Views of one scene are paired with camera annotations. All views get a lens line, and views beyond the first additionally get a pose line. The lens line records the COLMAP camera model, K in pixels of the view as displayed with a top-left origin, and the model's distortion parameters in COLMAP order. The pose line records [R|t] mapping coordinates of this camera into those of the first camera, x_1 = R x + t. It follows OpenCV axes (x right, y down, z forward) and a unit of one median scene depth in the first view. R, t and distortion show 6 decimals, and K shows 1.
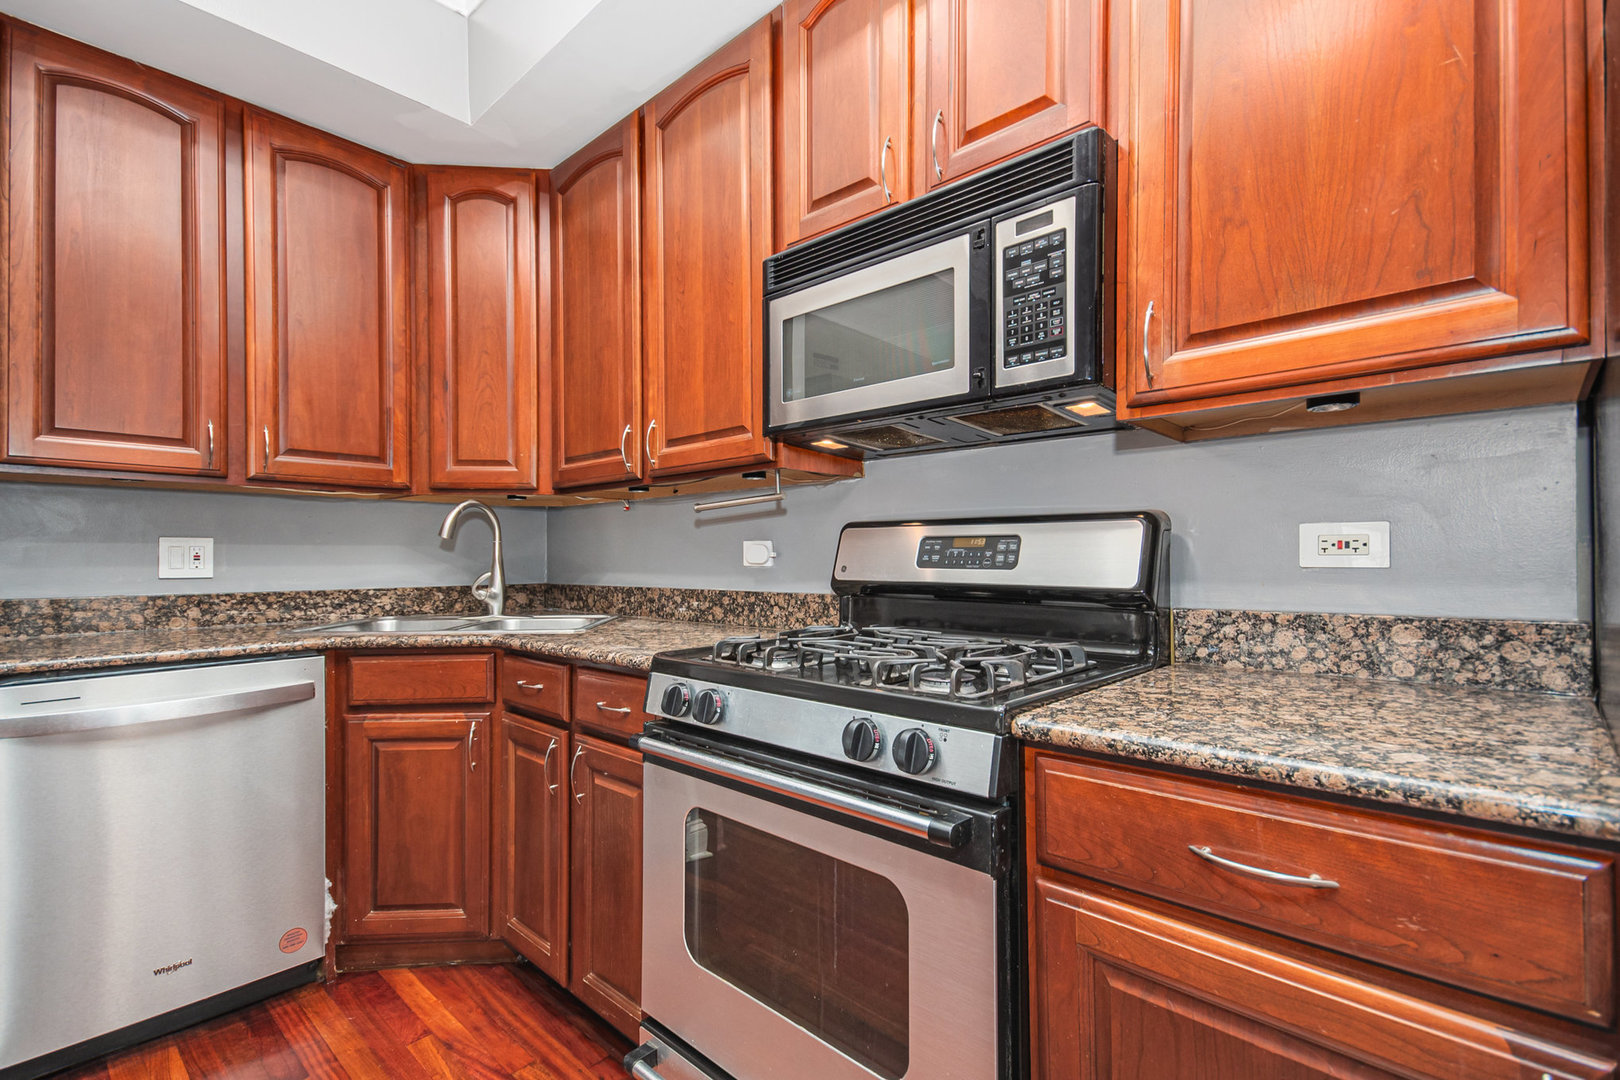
lens RADIAL K [[759.9, 0, 817.5], [0, 759.9, 552.1], [0, 0, 1]] dist [0.001826, 0.000103]
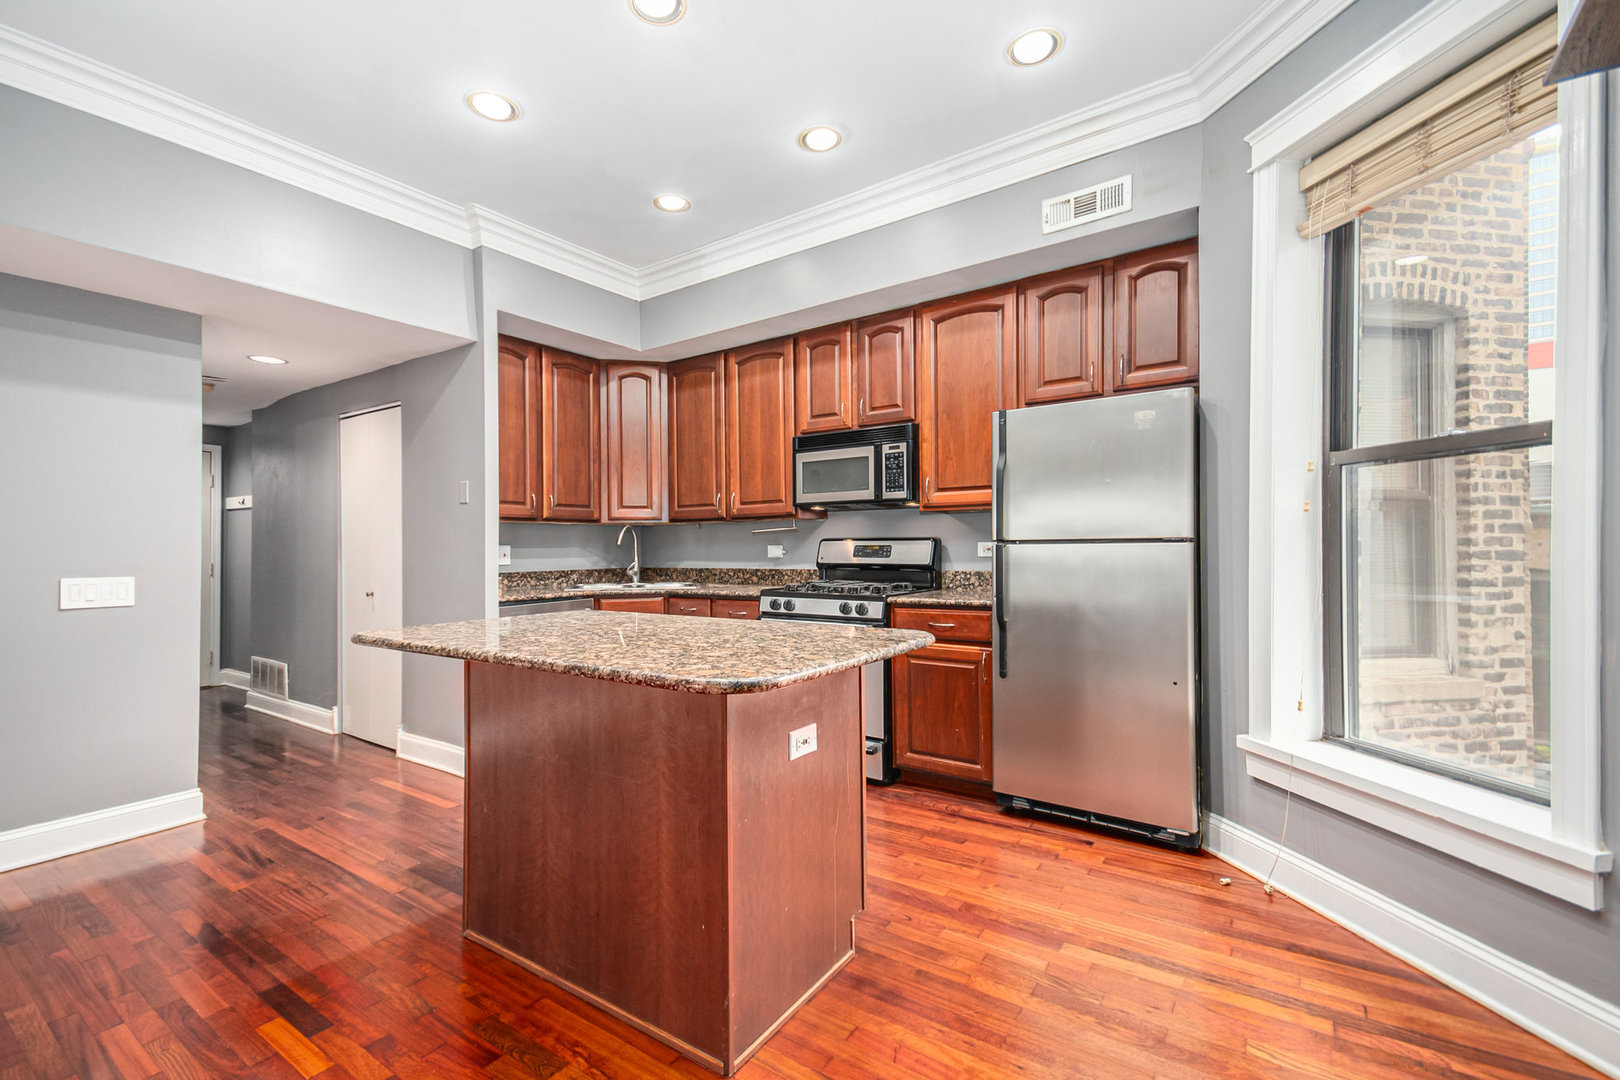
lens RADIAL K [[714.7, 0, 814.3], [0, 714.7, 550.3], [0, 0, 1]] dist [0.000756, -0.000080]
pose [[0.990778, -0.006495, 0.135336, -0.324692], [0.004730, 0.999900, 0.013356, -0.036922], [-0.135410, -0.012593, 0.990710, -1.374592]]
